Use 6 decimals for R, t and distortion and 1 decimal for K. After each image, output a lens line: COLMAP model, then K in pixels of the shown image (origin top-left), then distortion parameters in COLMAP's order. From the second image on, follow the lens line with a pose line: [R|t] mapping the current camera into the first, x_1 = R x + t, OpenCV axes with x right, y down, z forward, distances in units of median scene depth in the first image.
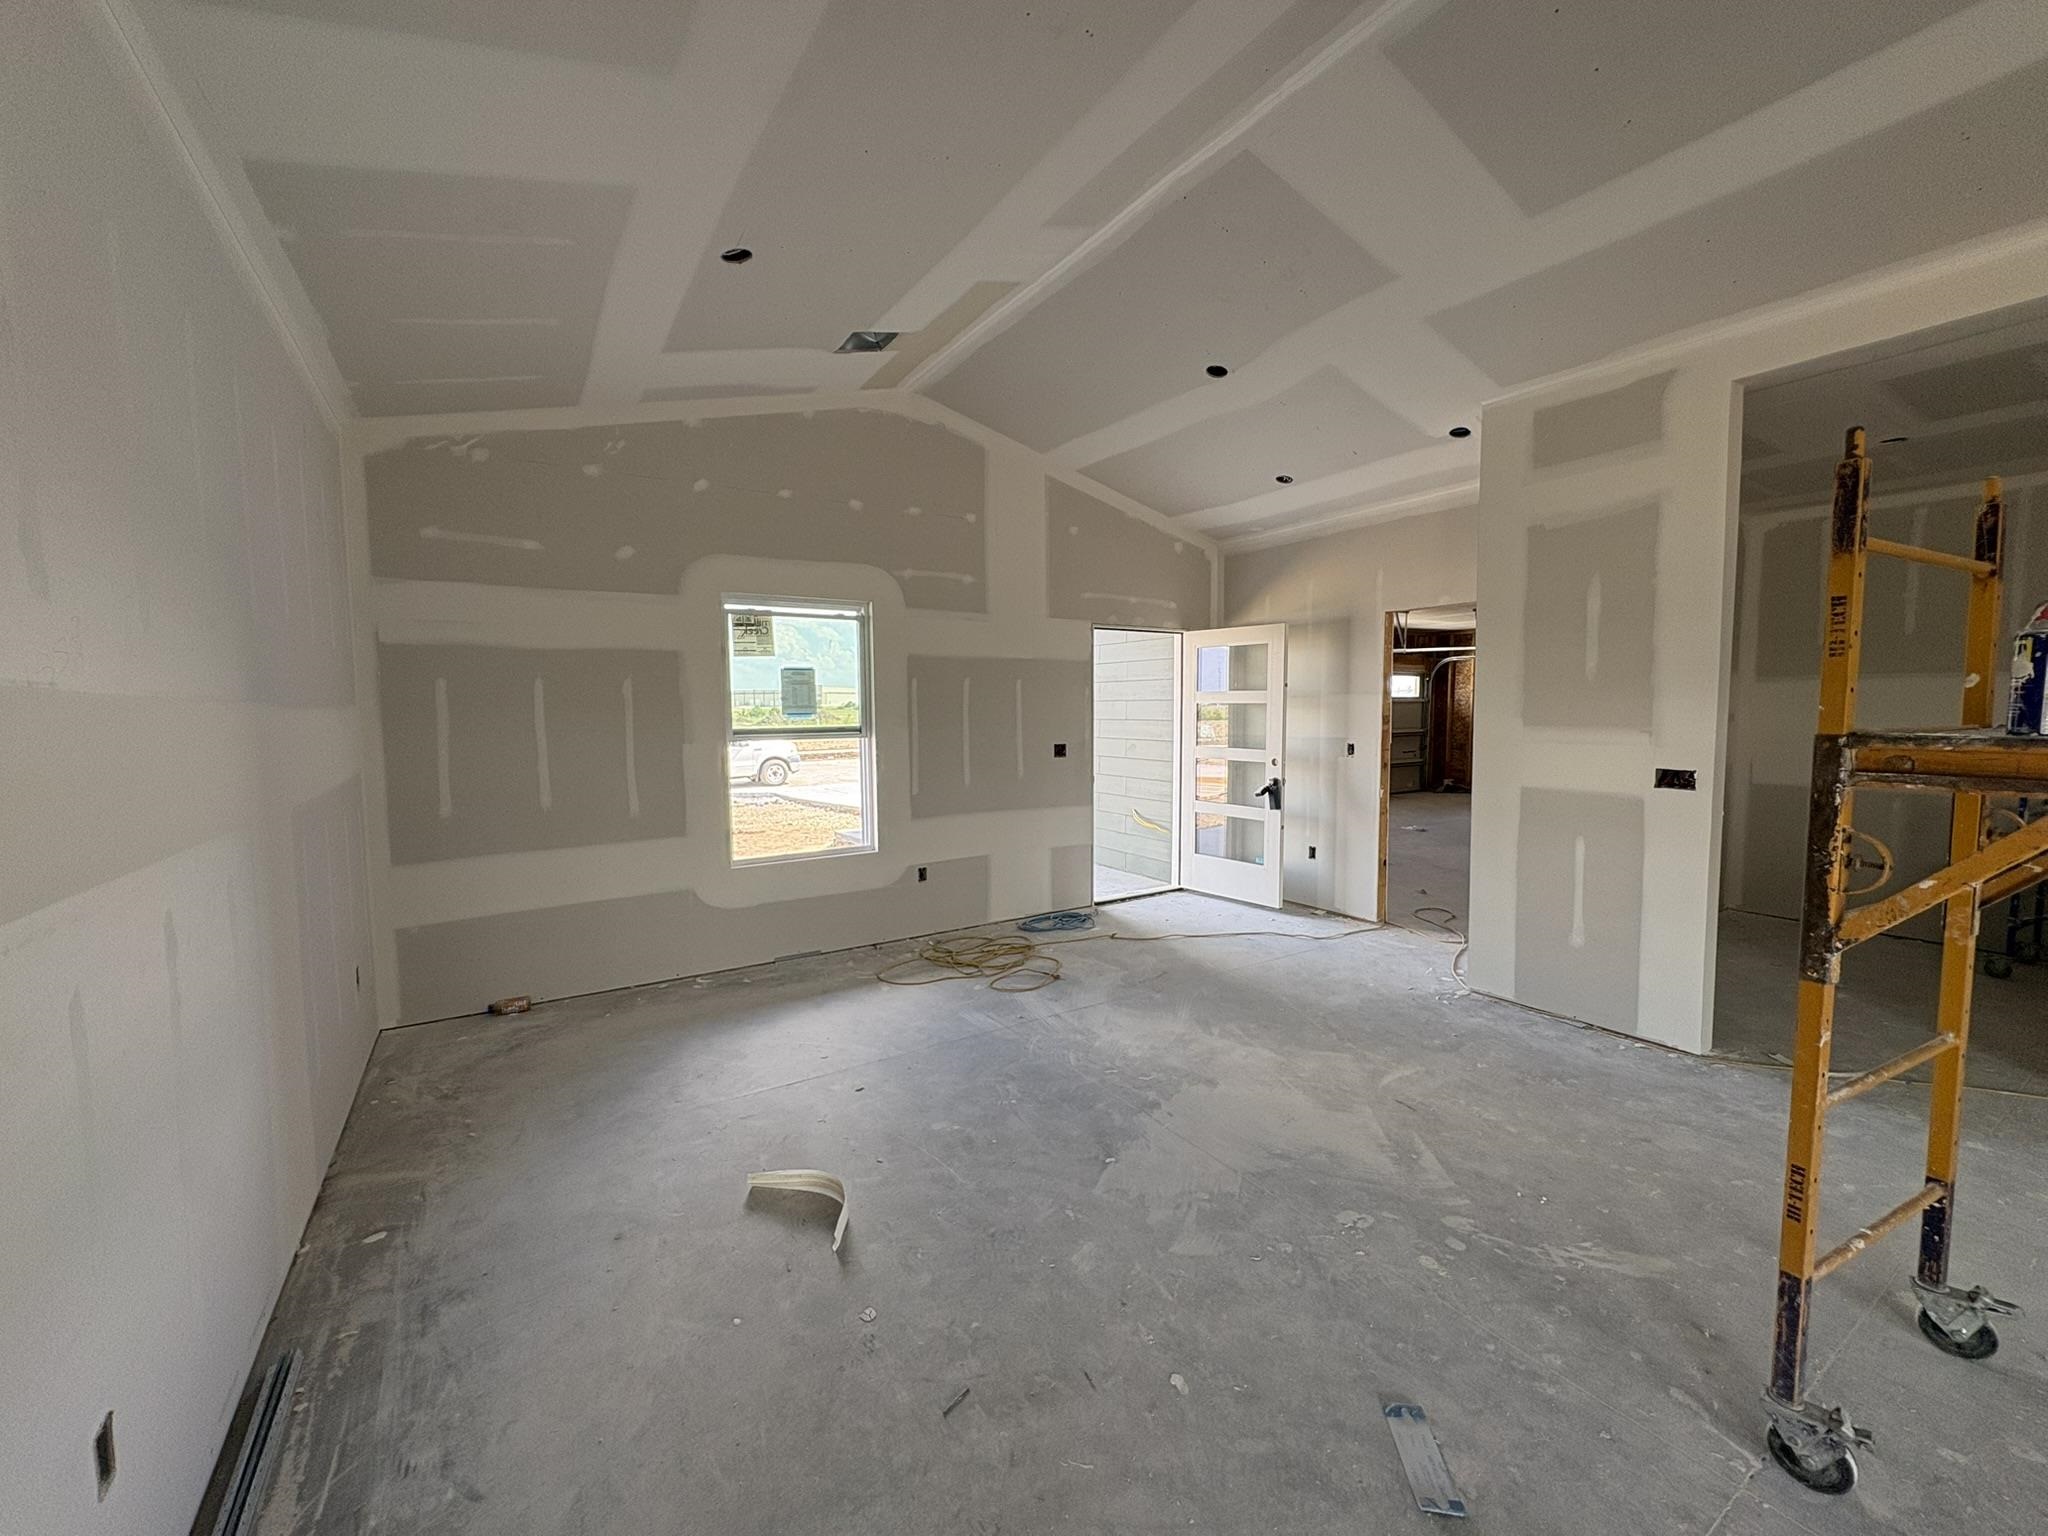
lens RADIAL K [[812.2, 0, 1024.1], [0, 812.2, 767.7], [0, 0, 1]] dist [0.000706, -0.000006]
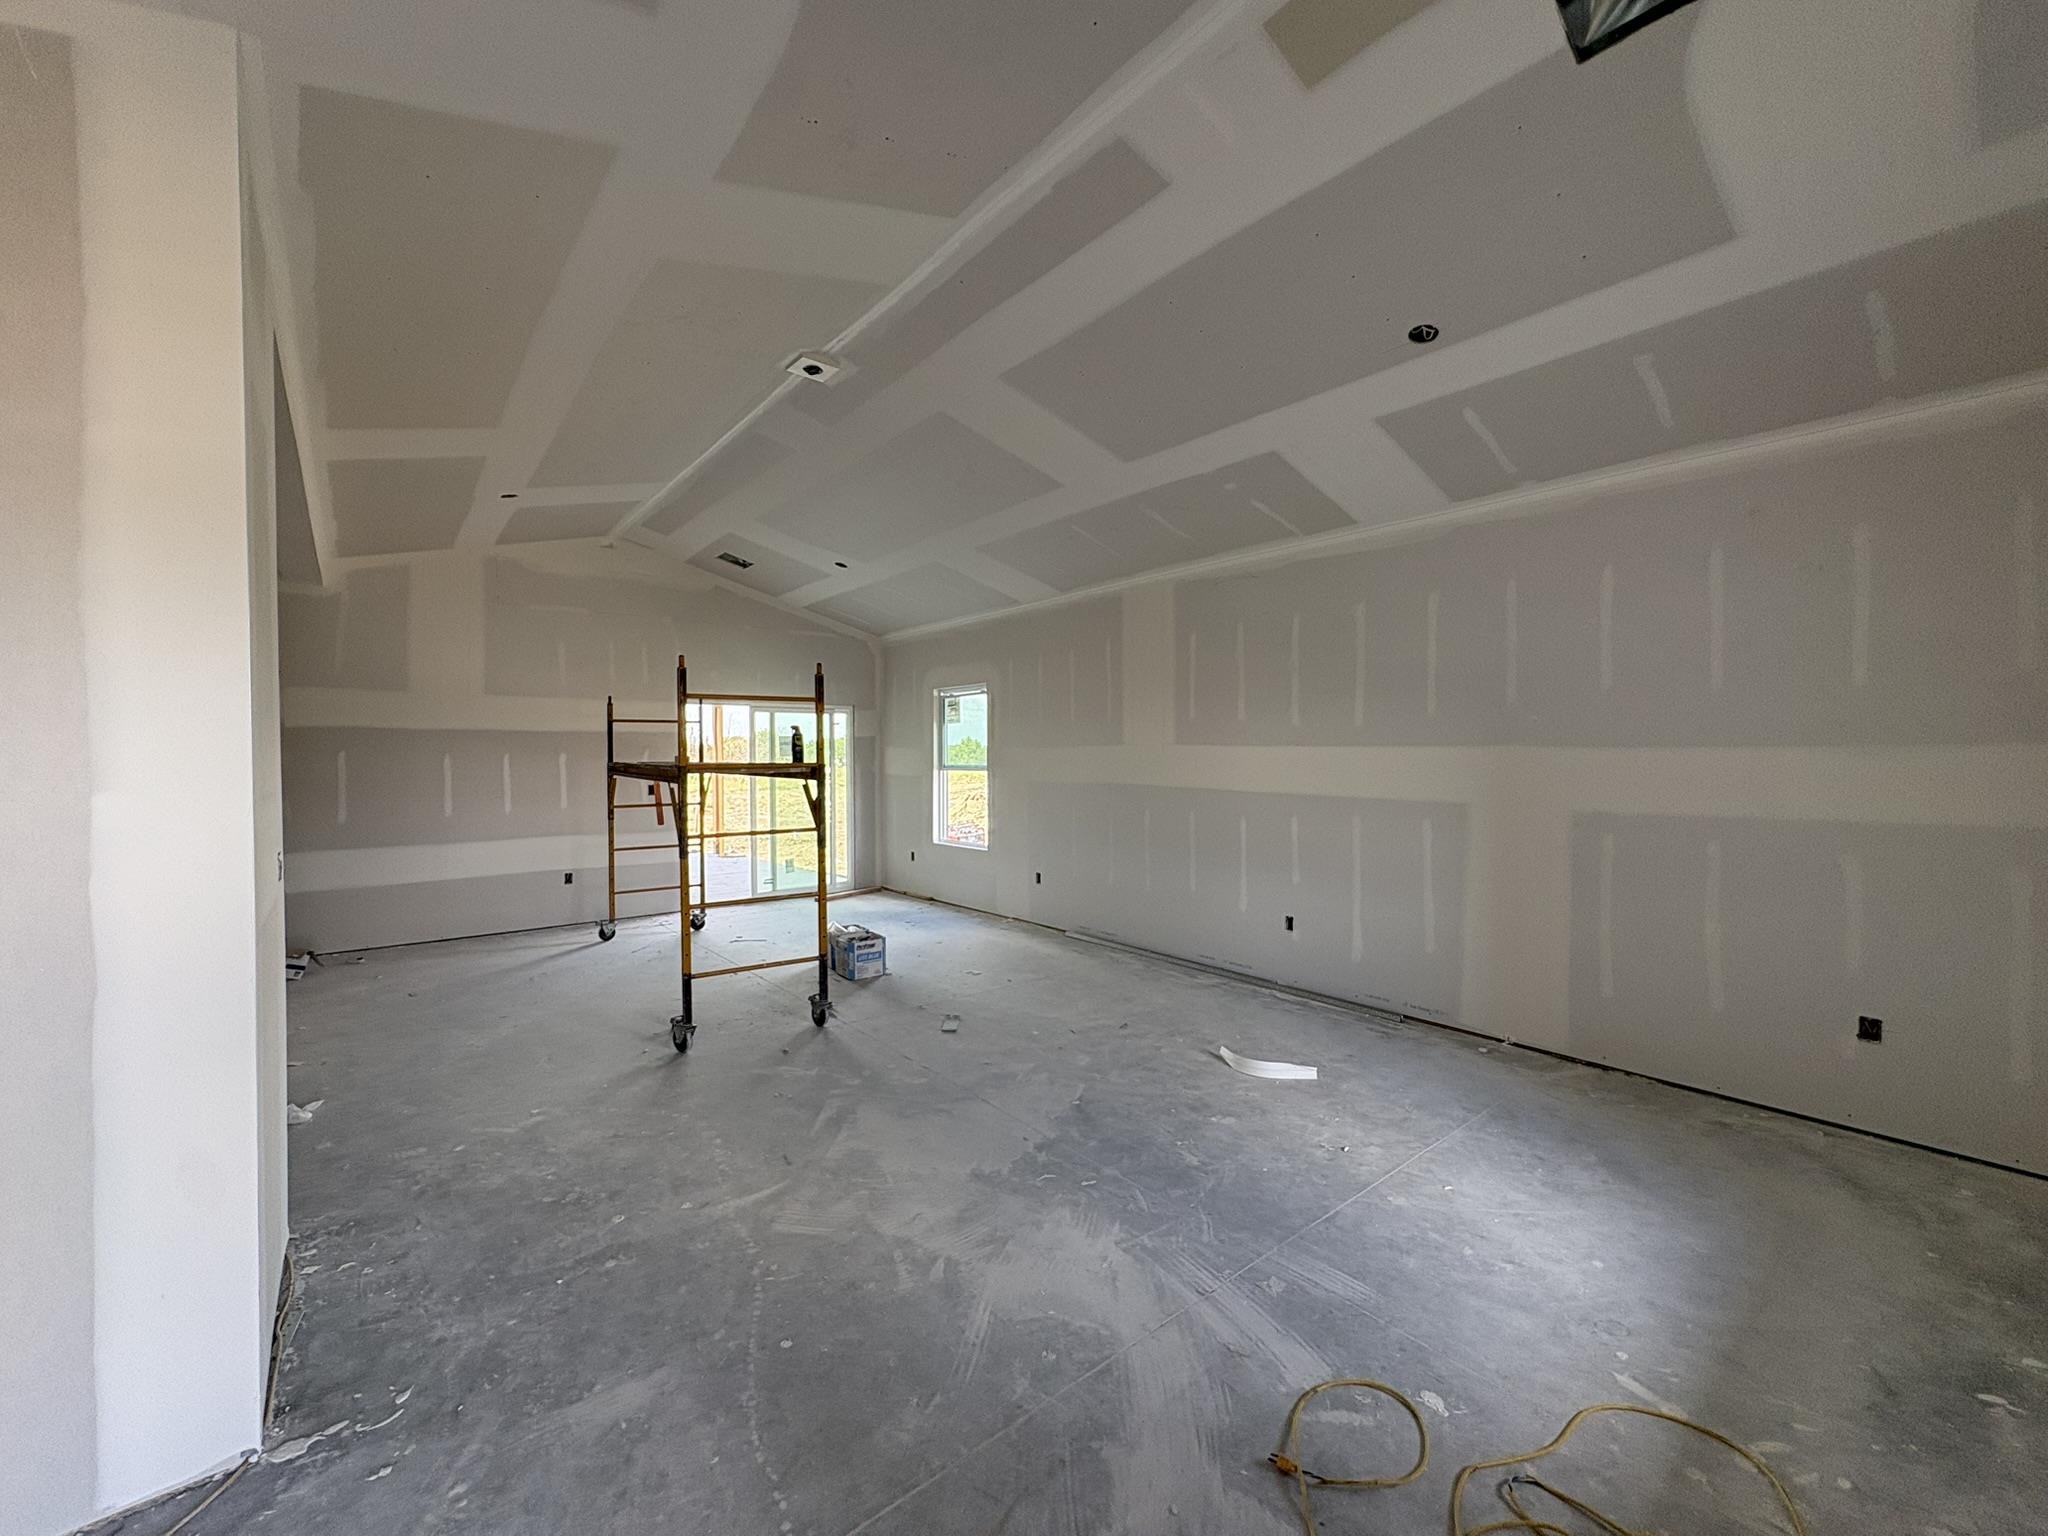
lens RADIAL K [[812.2, 0, 1025.0], [0, 812.2, 766.1], [0, 0, 1]] dist [0.000706, -0.000006]
pose [[-0.993060, 0.010632, -0.117124, 0.273741], [-0.000056, 0.995862, 0.090874, -0.137220], [0.117606, 0.090249, -0.988951, 1.826958]]
